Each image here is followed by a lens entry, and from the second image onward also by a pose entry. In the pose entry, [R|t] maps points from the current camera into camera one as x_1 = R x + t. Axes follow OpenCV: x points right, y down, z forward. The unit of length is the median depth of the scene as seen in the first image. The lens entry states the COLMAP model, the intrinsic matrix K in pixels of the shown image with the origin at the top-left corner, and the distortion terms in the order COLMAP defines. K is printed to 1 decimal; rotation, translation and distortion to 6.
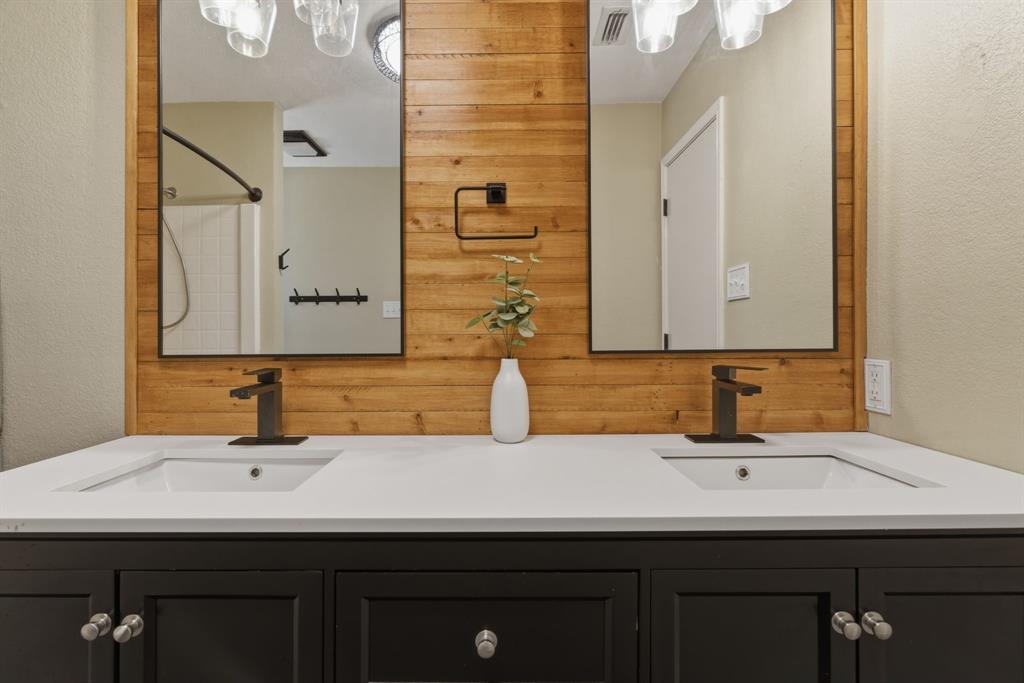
lens RADIAL K [[469.3, 0, 511.9], [0, 469.3, 331.0], [0, 0, 1]] dist [-0.002812, 0.000881]
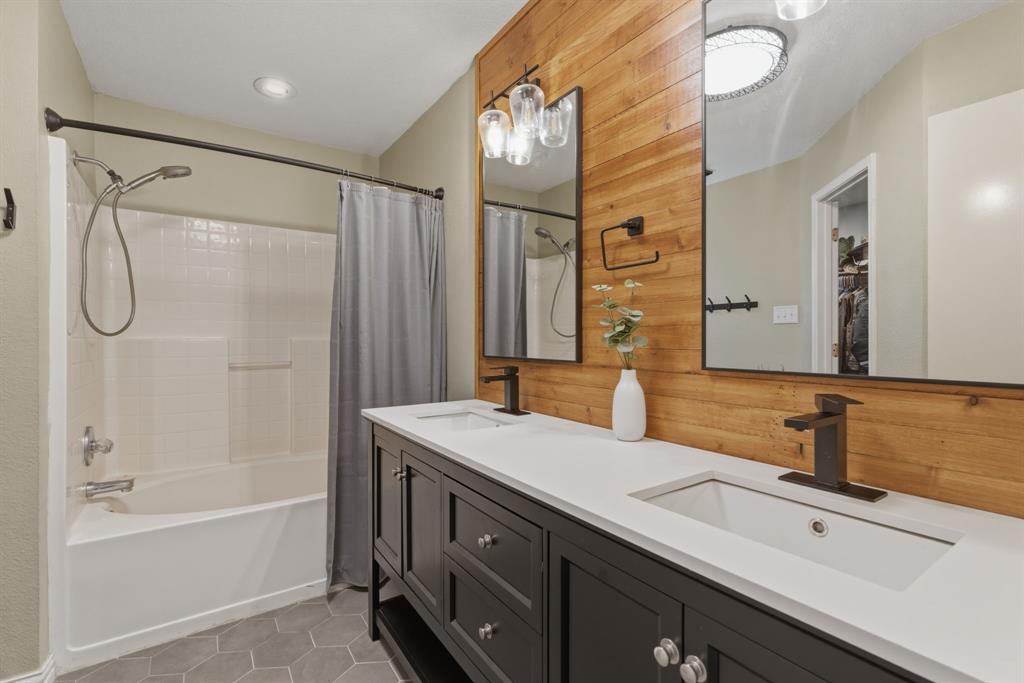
lens RADIAL K [[469.3, 0, 515.7], [0, 469.3, 341.9], [0, 0, 1]] dist [-0.002812, 0.000881]
pose [[0.563007, 0.013209, -0.826347, 0.759162], [0.000880, 0.999862, 0.016582, -0.028362], [0.826452, -0.010063, 0.562918, 0.101219]]
